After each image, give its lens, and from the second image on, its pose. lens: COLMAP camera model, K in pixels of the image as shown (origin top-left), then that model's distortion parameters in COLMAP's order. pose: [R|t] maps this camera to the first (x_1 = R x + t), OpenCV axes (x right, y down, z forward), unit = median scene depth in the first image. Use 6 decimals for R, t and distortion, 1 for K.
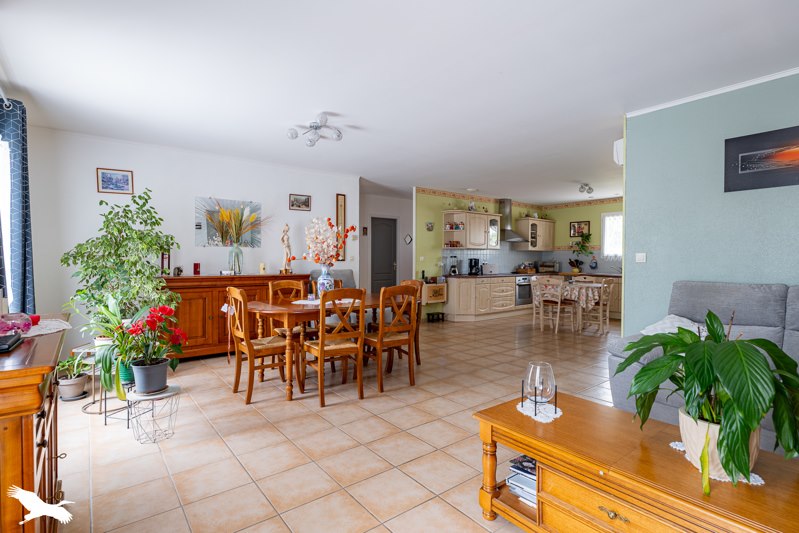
lens RADIAL K [[394.4, 0, 399.5], [0, 394.4, 266.5], [0, 0, 1]] dist [0.000094, 0.000025]
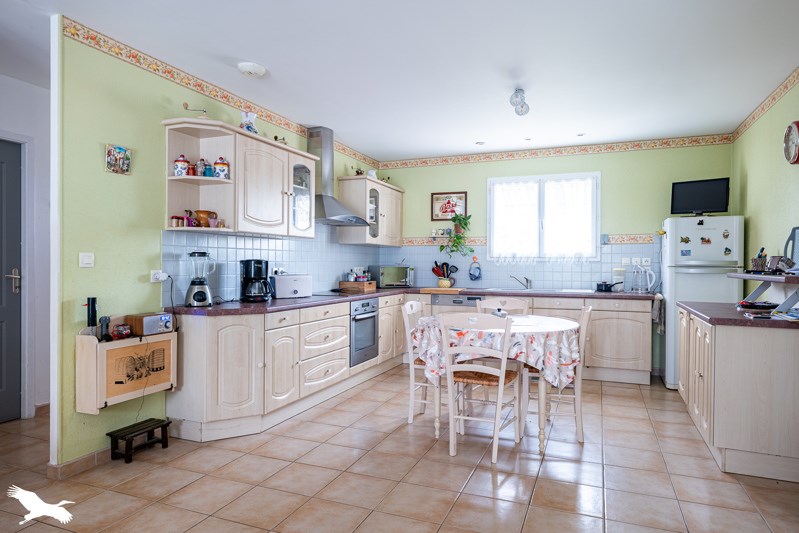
lens RADIAL K [[496.3, 0, 399.5], [0, 496.3, 266.5], [0, 0, 1]] dist [-0.004113, -0.000859]
pose [[0.870511, -0.002573, 0.492143, 0.071542], [0.008065, 0.999927, -0.009037, -0.007915], [-0.492084, 0.011835, 0.870467, 0.499472]]
